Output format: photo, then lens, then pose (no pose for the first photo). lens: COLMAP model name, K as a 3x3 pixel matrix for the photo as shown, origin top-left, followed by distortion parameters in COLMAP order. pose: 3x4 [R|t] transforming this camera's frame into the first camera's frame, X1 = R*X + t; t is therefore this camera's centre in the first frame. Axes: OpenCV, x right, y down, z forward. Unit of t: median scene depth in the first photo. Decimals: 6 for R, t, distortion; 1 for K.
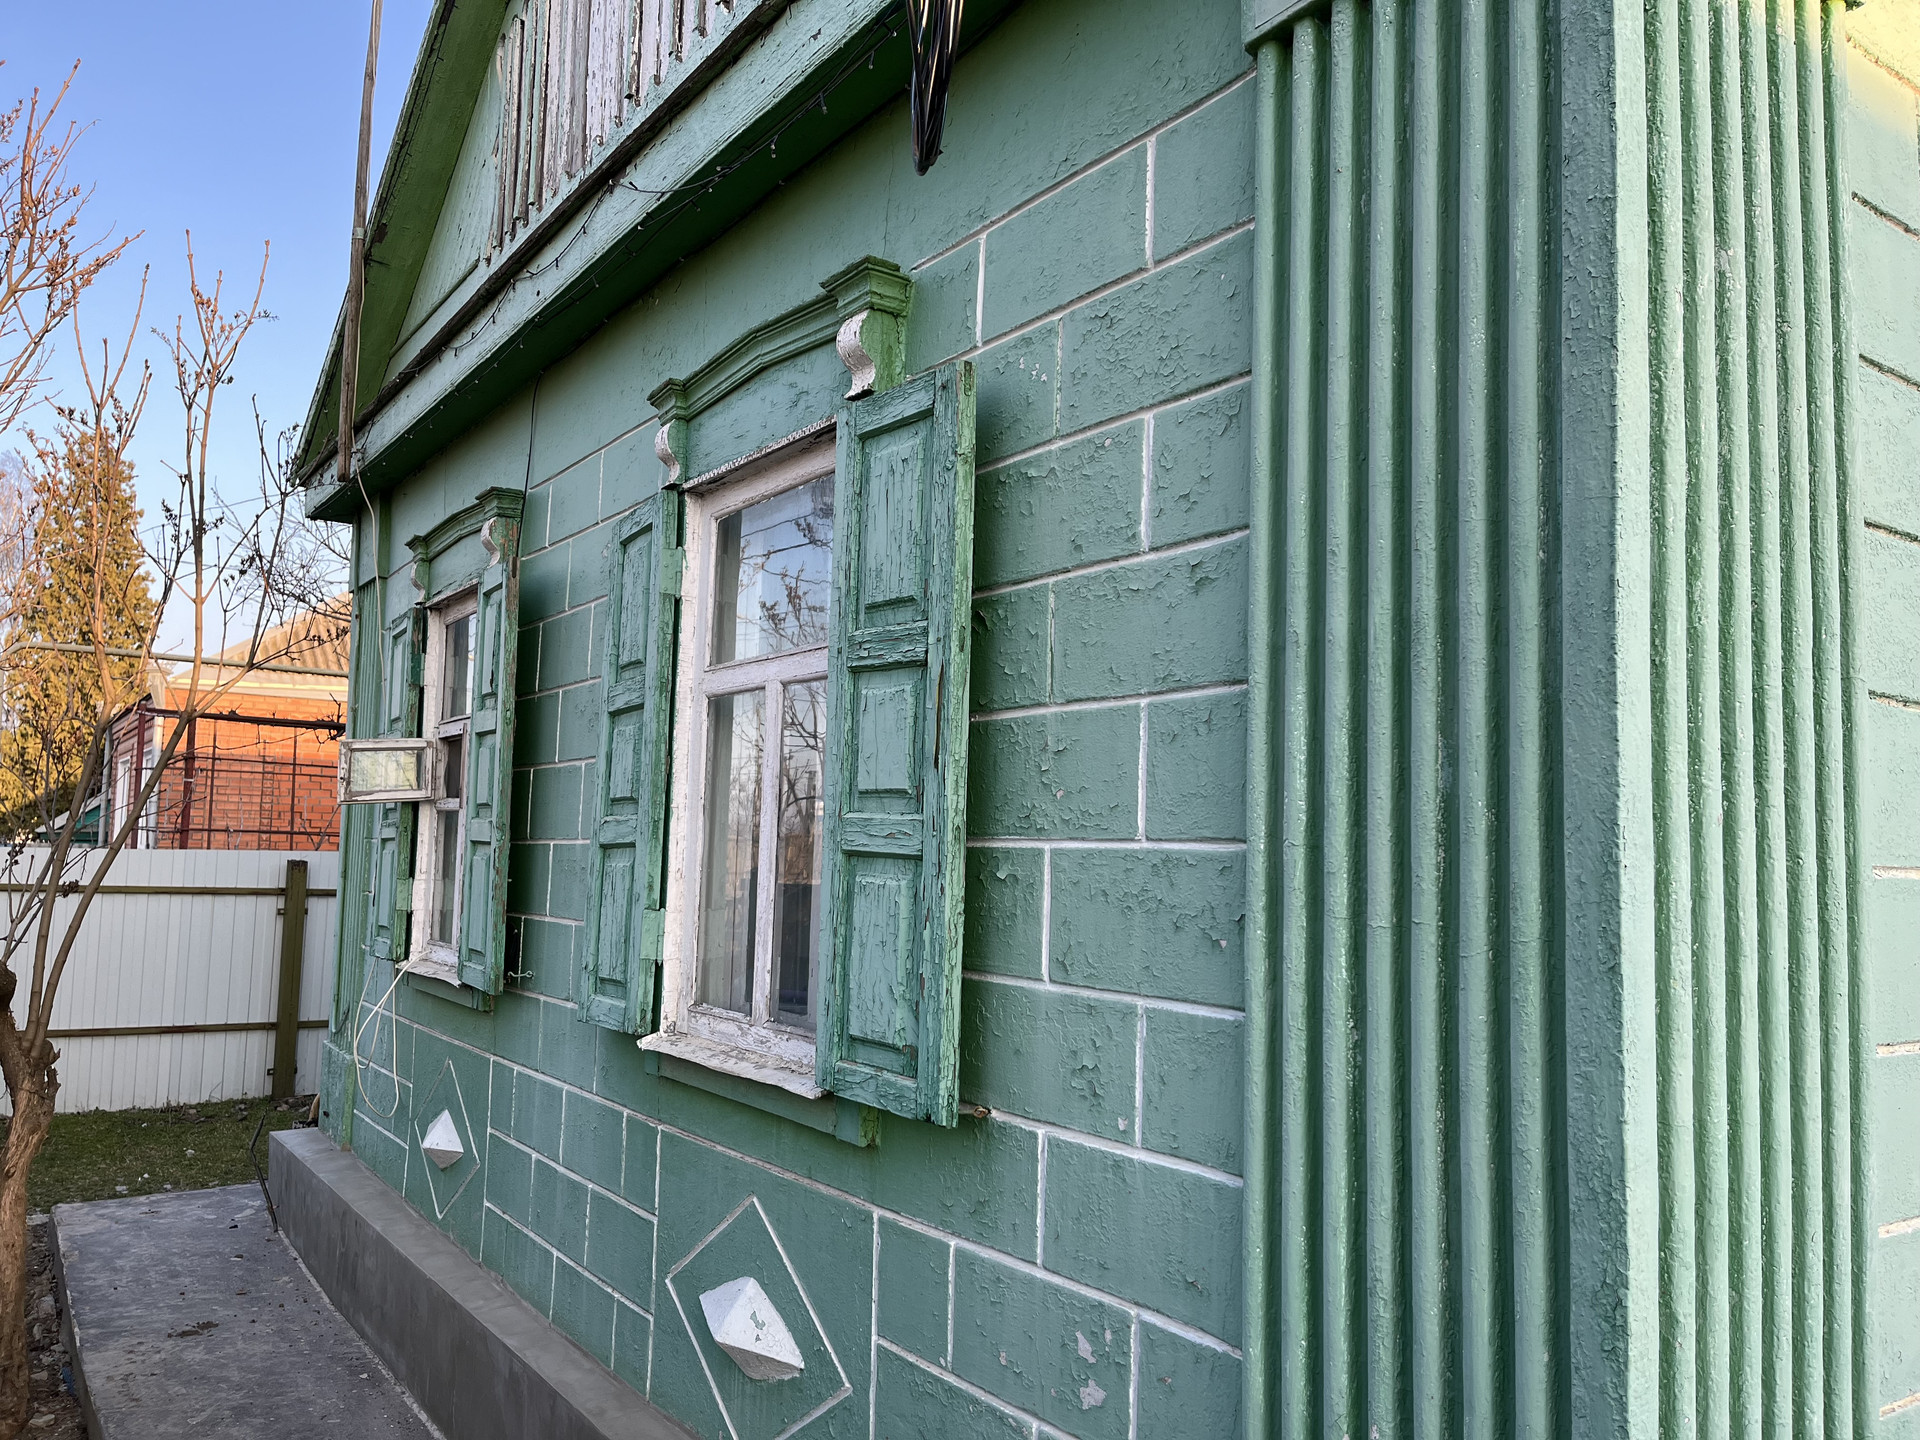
lens RADIAL K [[1492.6, 0, 953.0], [0, 1492.6, 728.4], [0, 0, 1]] dist [0.077531, -0.117993]
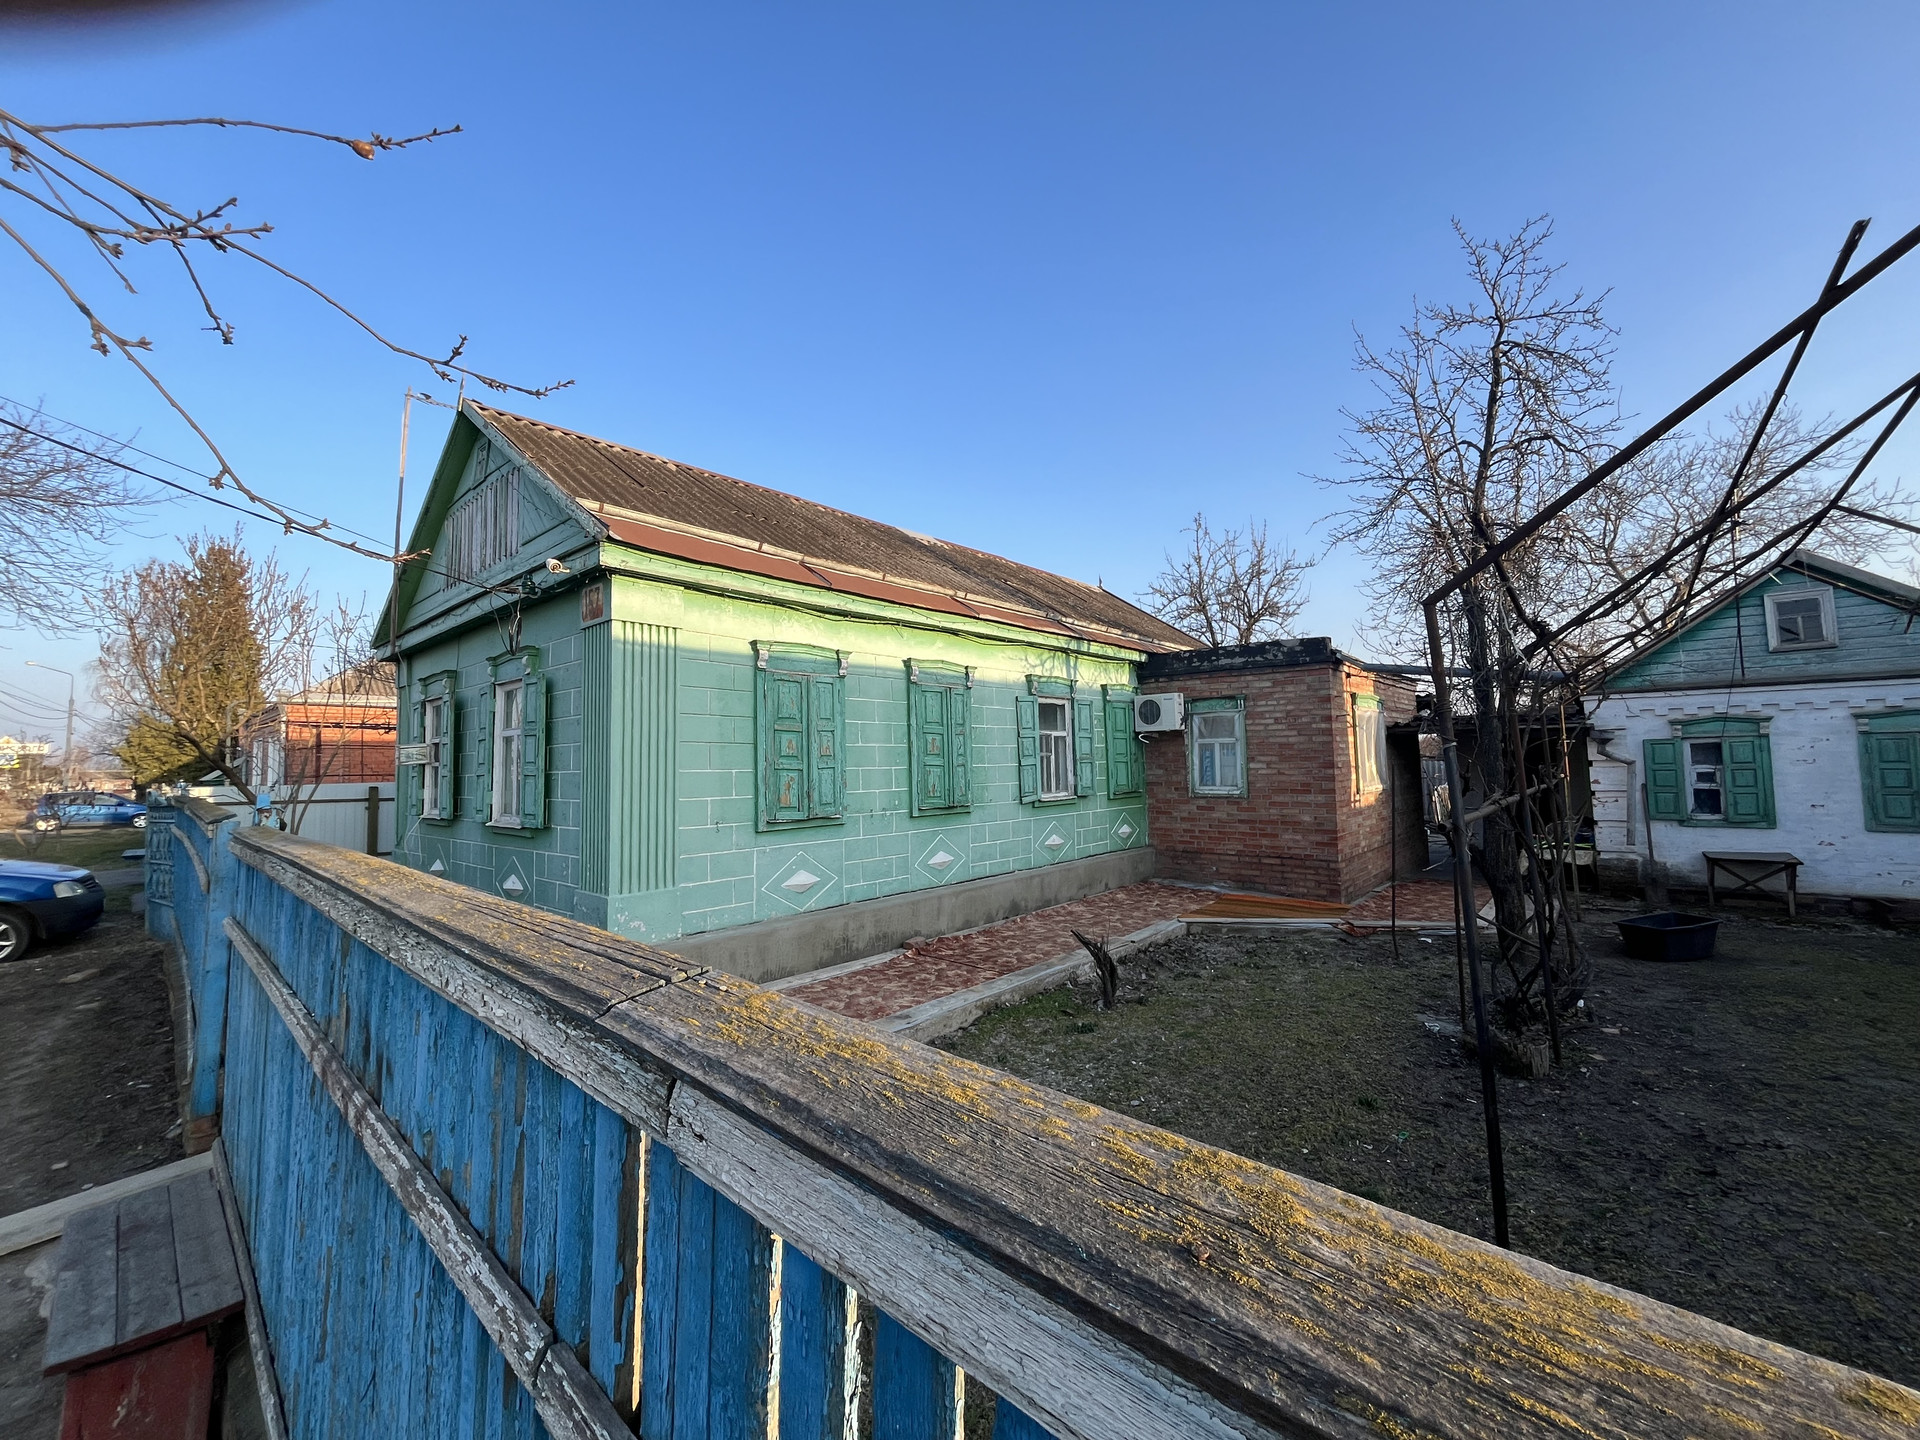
lens RADIAL K [[777.0, 0, 967.8], [0, 777.0, 716.8], [0, 0, 1]] dist [-0.009126, 0.000295]
pose [[0.965929, -0.027149, 0.257379, 0.369311], [0.021701, 0.999477, 0.023982, -0.072554], [-0.257895, -0.017579, 0.966013, -0.960964]]
